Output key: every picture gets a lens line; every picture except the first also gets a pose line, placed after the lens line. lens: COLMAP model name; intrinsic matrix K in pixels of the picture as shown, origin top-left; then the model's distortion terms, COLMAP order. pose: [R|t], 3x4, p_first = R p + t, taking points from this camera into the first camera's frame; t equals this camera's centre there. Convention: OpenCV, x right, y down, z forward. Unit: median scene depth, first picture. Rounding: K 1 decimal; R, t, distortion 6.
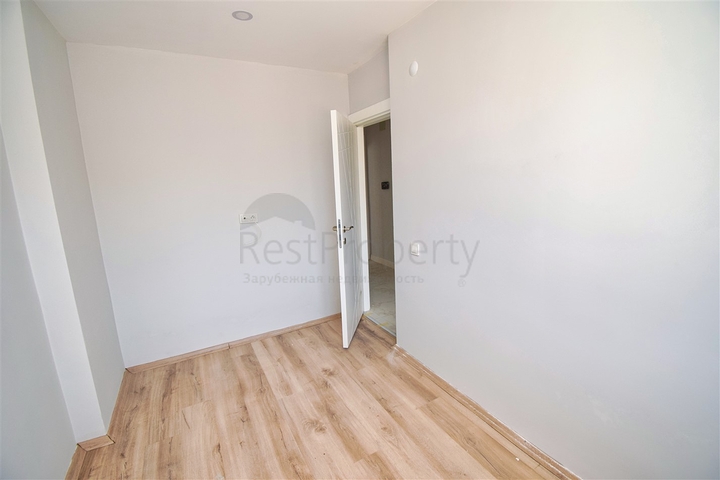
lens RADIAL K [[328.5, 0, 359.0], [0, 328.5, 238.8], [0, 0, 1]] dist [-0.001137, -0.001243]
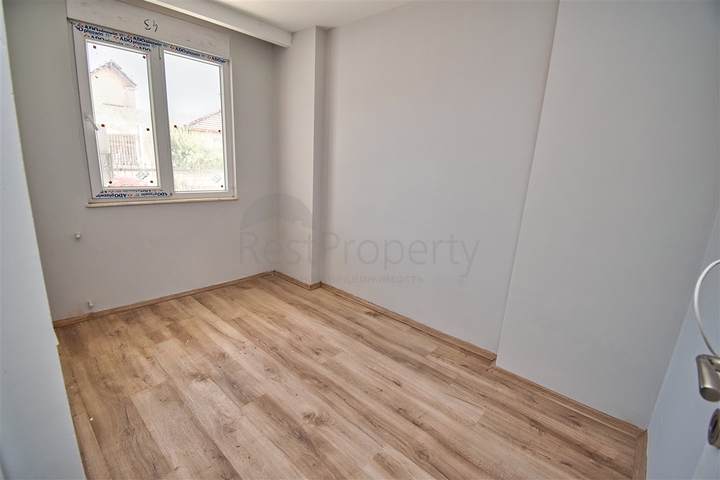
lens RADIAL K [[328.5, 0, 342.5], [0, 328.5, 243.3], [0, 0, 1]] dist [-0.001137, -0.001243]
pose [[-0.962894, 0.055786, -0.264050, 0.001875], [-0.059896, 0.909828, 0.410641, -0.192528], [0.263148, 0.411220, -0.872726, 1.549733]]
